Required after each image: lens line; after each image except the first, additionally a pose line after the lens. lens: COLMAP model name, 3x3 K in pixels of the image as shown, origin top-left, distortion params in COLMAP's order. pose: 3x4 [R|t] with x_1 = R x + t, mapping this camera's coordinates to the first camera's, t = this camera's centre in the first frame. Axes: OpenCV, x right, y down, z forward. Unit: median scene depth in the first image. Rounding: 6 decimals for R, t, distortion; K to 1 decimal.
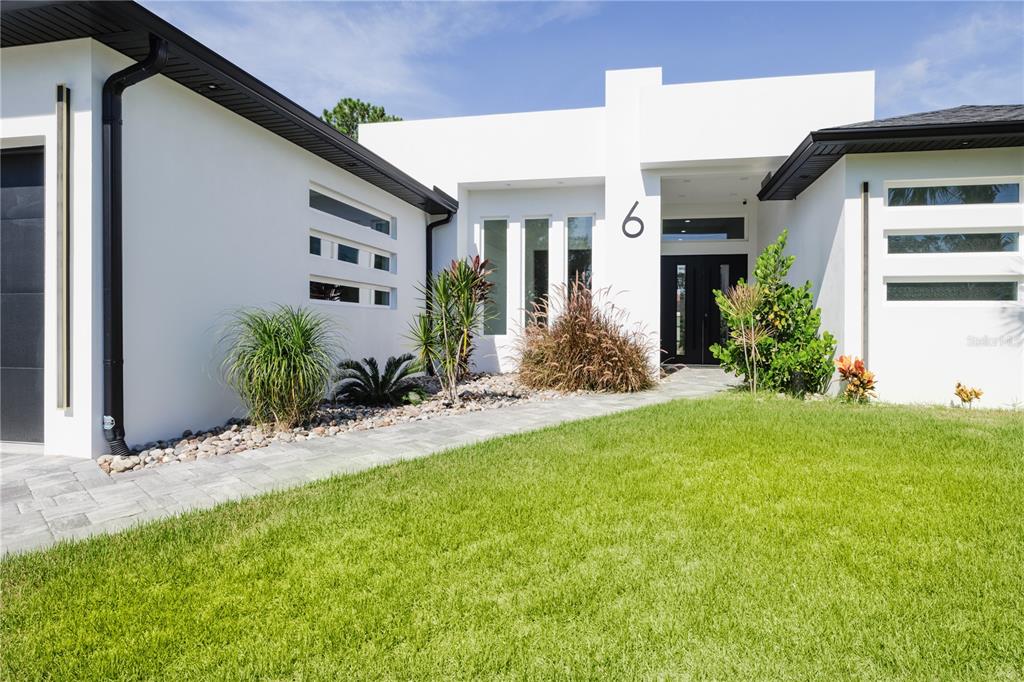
lens RADIAL K [[543.4, 0, 540.4], [0, 543.4, 338.3], [0, 0, 1]] dist [0.003092, 0.000305]
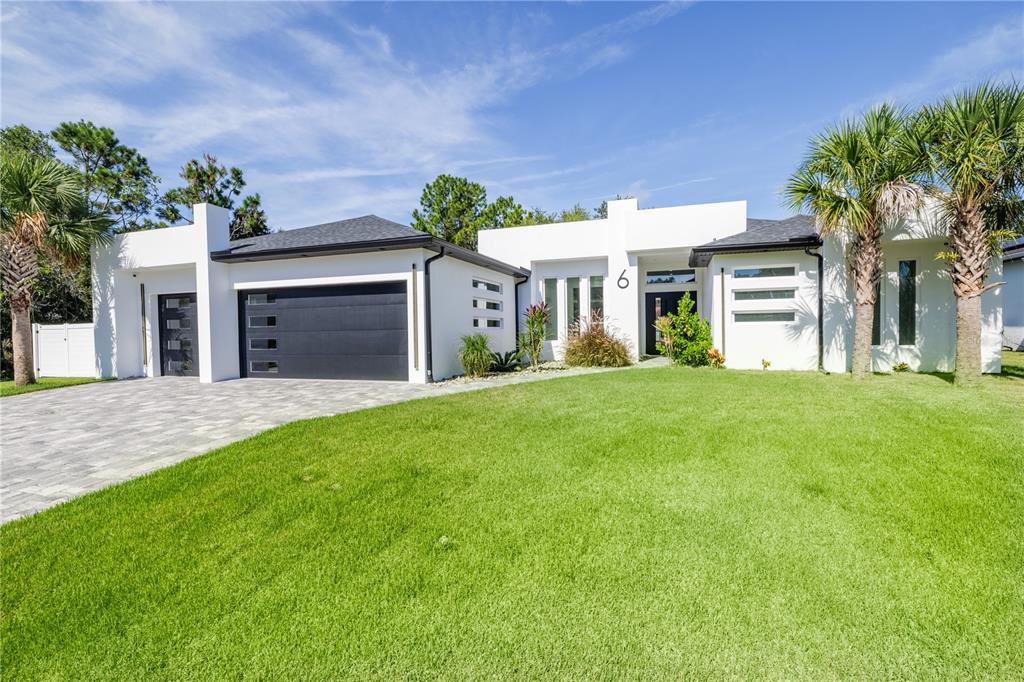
lens RADIAL K [[454.6, 0, 533.3], [0, 454.6, 343.6], [0, 0, 1]] dist [0.014542, -0.000033]
pose [[0.993608, -0.016277, -0.111701, 0.036722], [0.016881, 0.999848, 0.004468, -0.004274], [0.111612, -0.006325, 0.993732, -0.719927]]
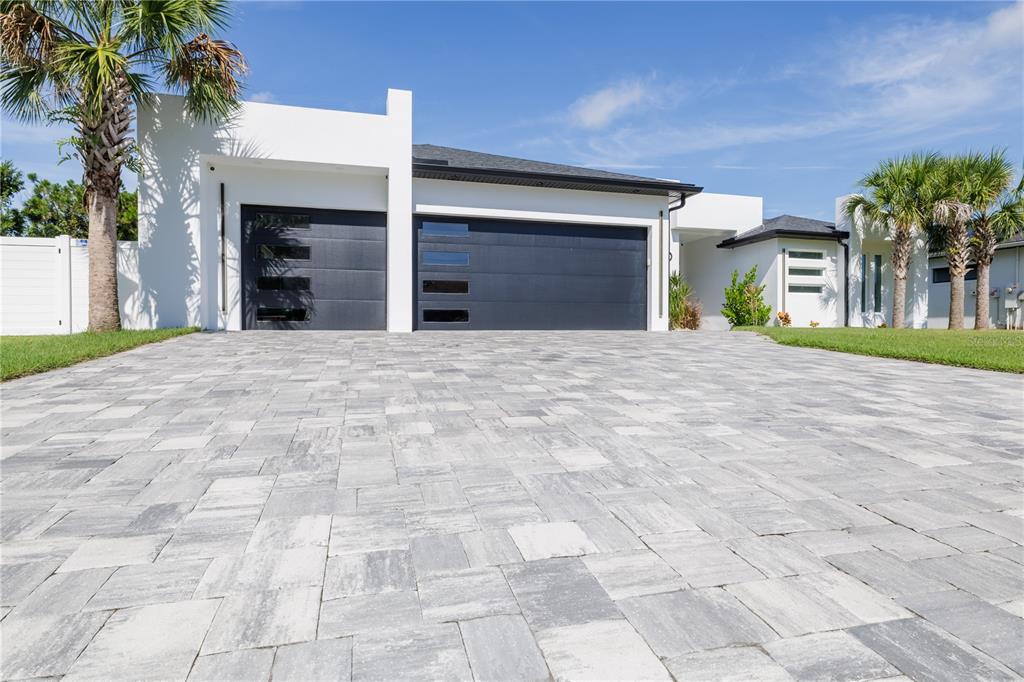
lens RADIAL K [[543.4, 0, 540.4], [0, 543.4, 338.3], [0, 0, 1]] dist [0.003092, 0.000305]
pose [[0.887672, -0.010743, 0.460351, -1.391258], [0.016631, 0.999824, -0.008735, 0.131810], [-0.460176, 0.015410, 0.887694, -0.674741]]
